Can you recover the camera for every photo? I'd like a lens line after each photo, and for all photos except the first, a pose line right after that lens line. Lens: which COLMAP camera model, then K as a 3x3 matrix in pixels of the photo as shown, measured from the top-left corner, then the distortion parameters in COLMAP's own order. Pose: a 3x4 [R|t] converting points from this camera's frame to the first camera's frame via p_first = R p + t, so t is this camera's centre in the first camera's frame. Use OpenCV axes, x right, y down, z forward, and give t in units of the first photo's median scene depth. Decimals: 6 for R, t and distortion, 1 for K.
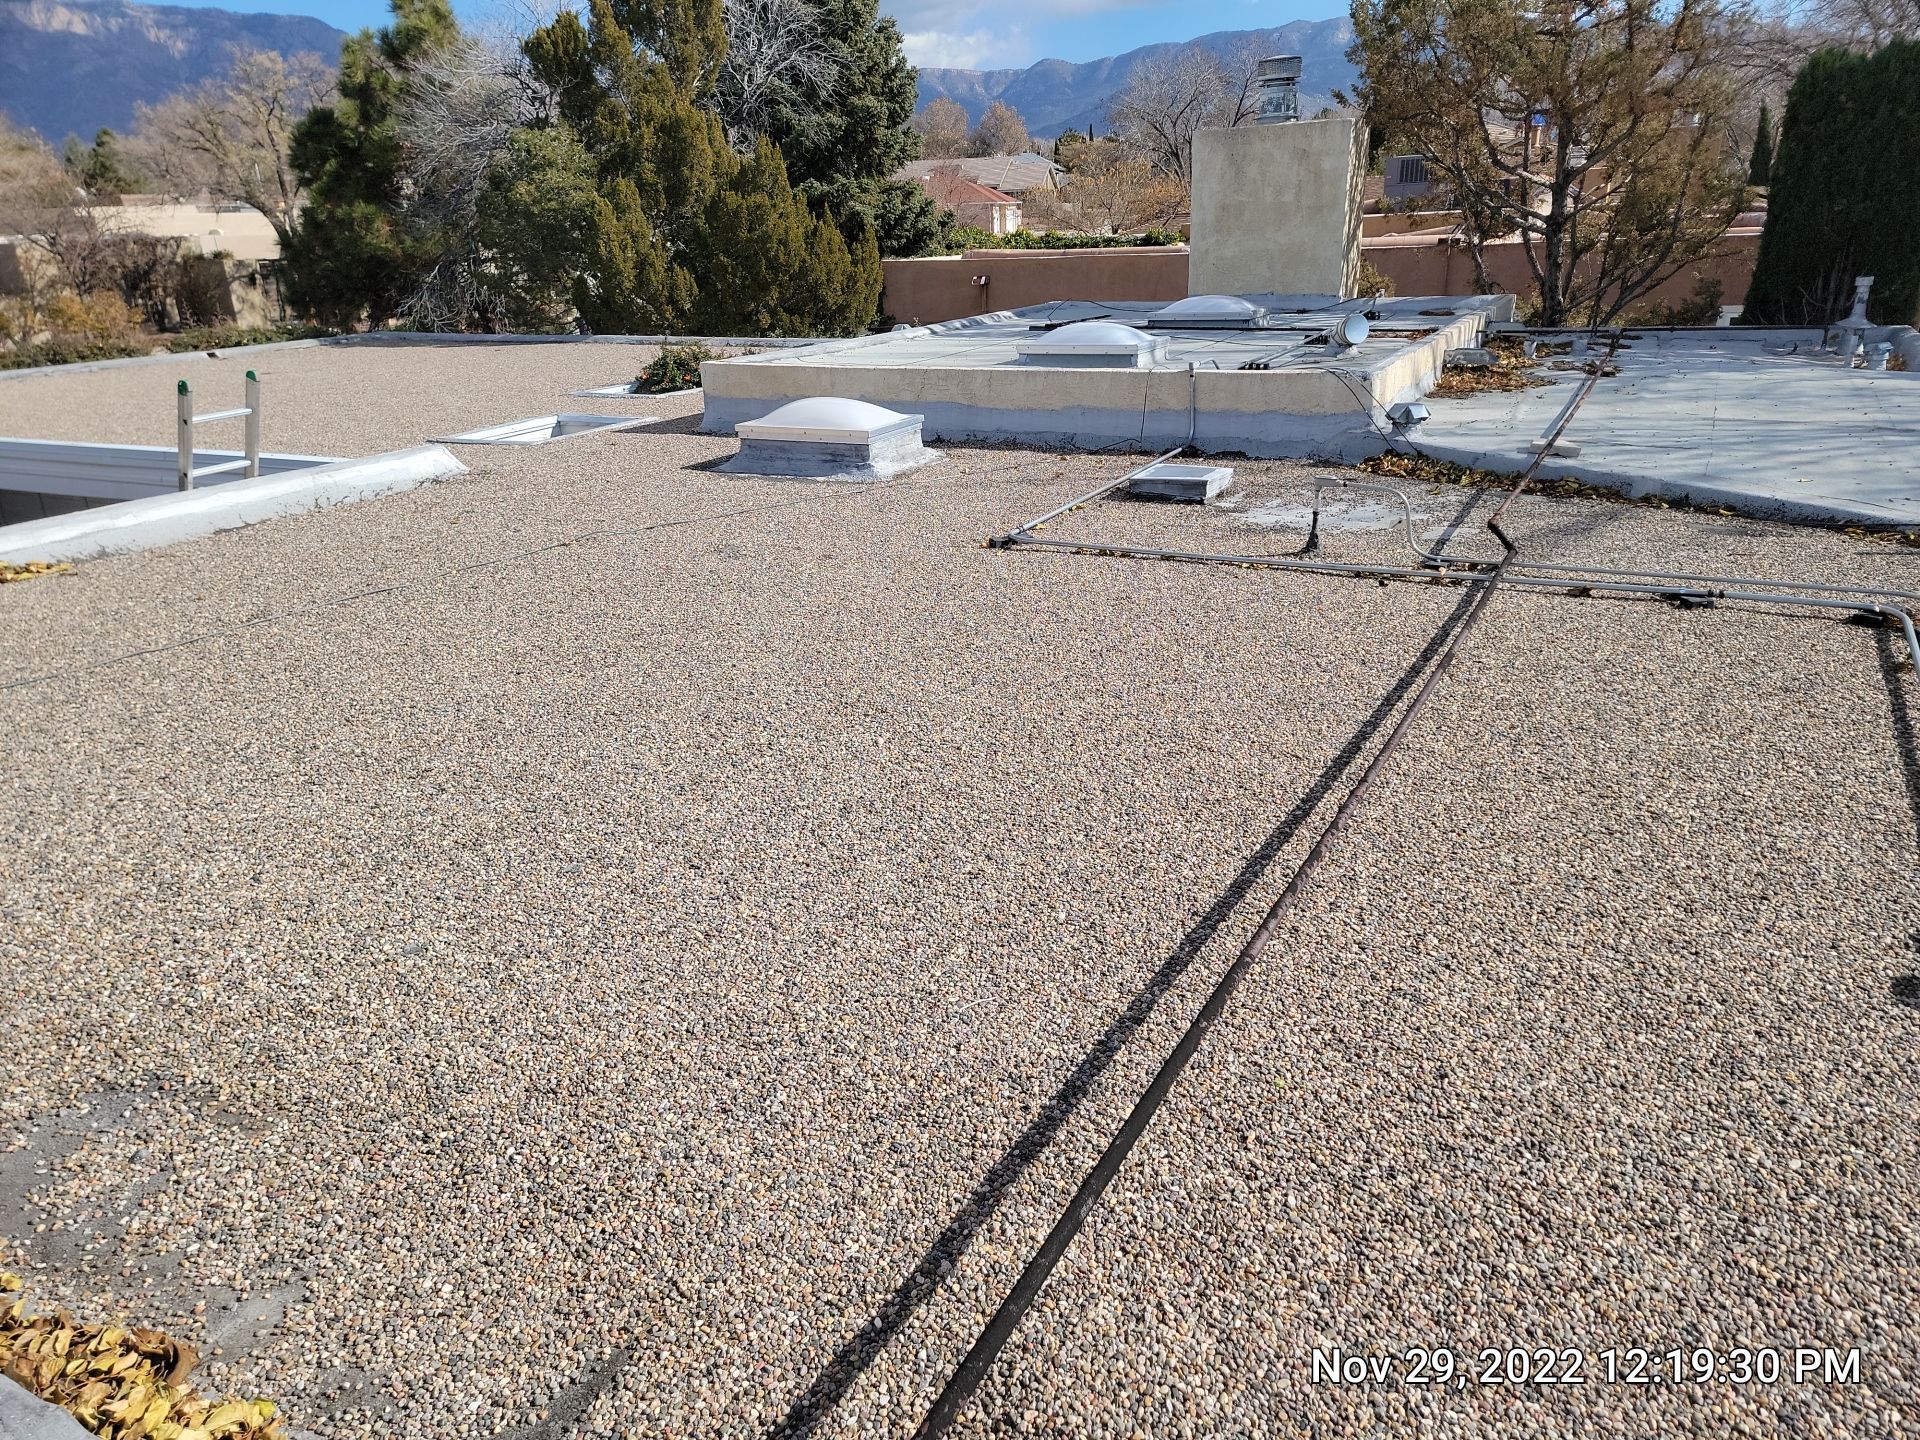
lens RADIAL K [[1339.9, 0, 952.6], [0, 1339.9, 750.4], [0, 0, 1]] dist [0.094162, -0.074034]
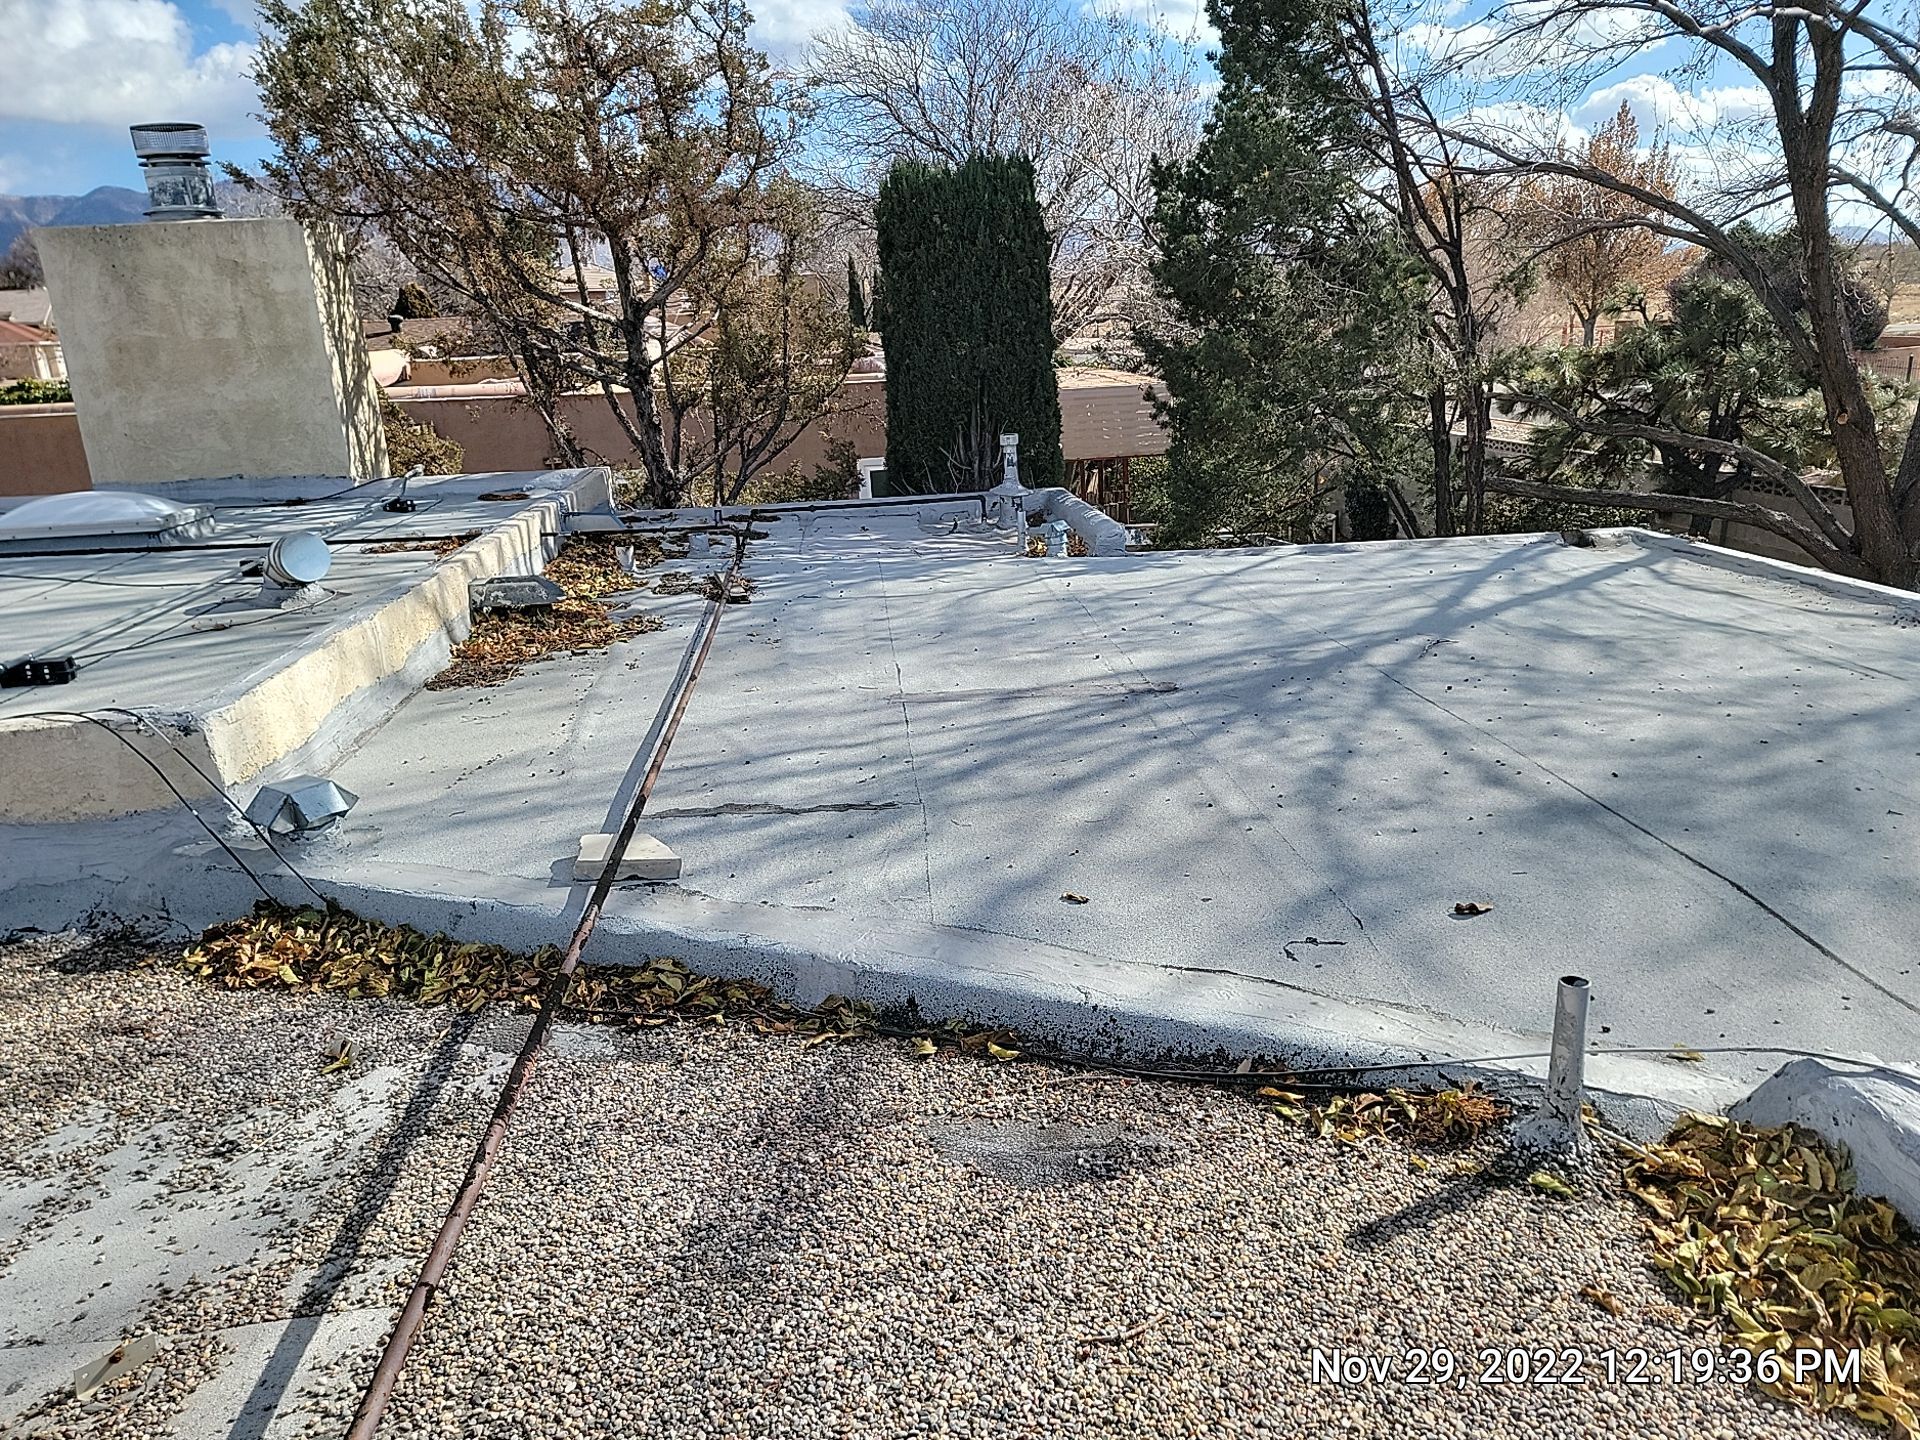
lens RADIAL K [[1336.4, 0, 990.4], [0, 1336.4, 725.1], [0, 0, 1]] dist [0.093957, -0.075880]
pose [[0.830289, -0.162827, 0.533017, 0.275409], [0.219562, 0.974593, -0.044294, -0.194661], [-0.512262, 0.153807, 0.844944, 0.492405]]
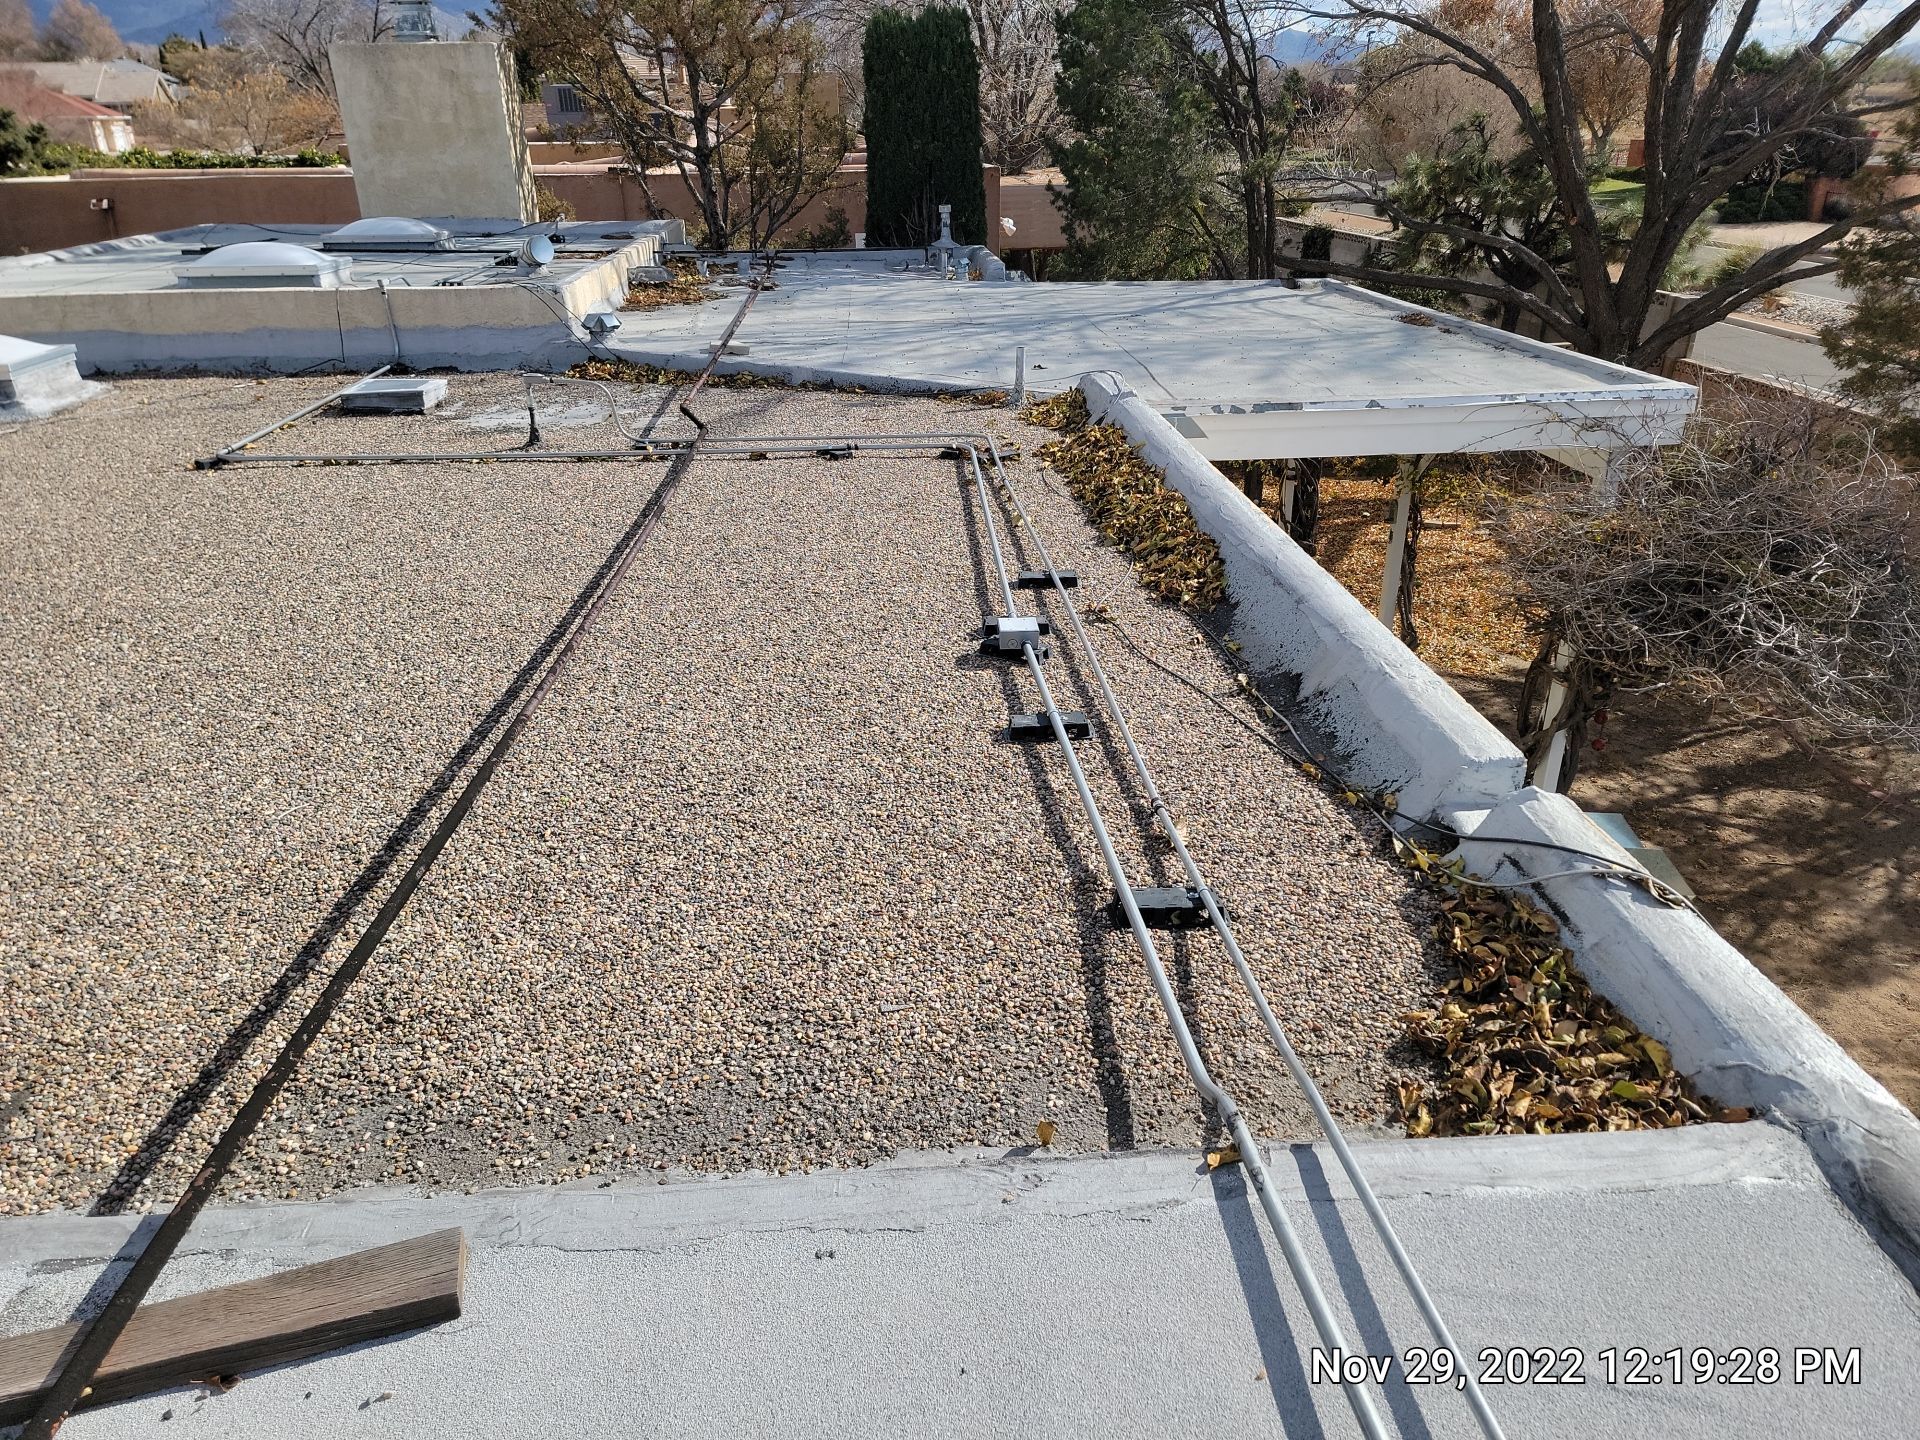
lens RADIAL K [[1357.6, 0, 967.5], [0, 1357.6, 745.6], [0, 0, 1]] dist [0.093590, -0.078911]
pose [[0.852852, -0.196664, 0.483700, -0.016843], [0.179751, 0.980318, 0.081645, 0.046955], [-0.490237, 0.017314, 0.871417, -0.103153]]
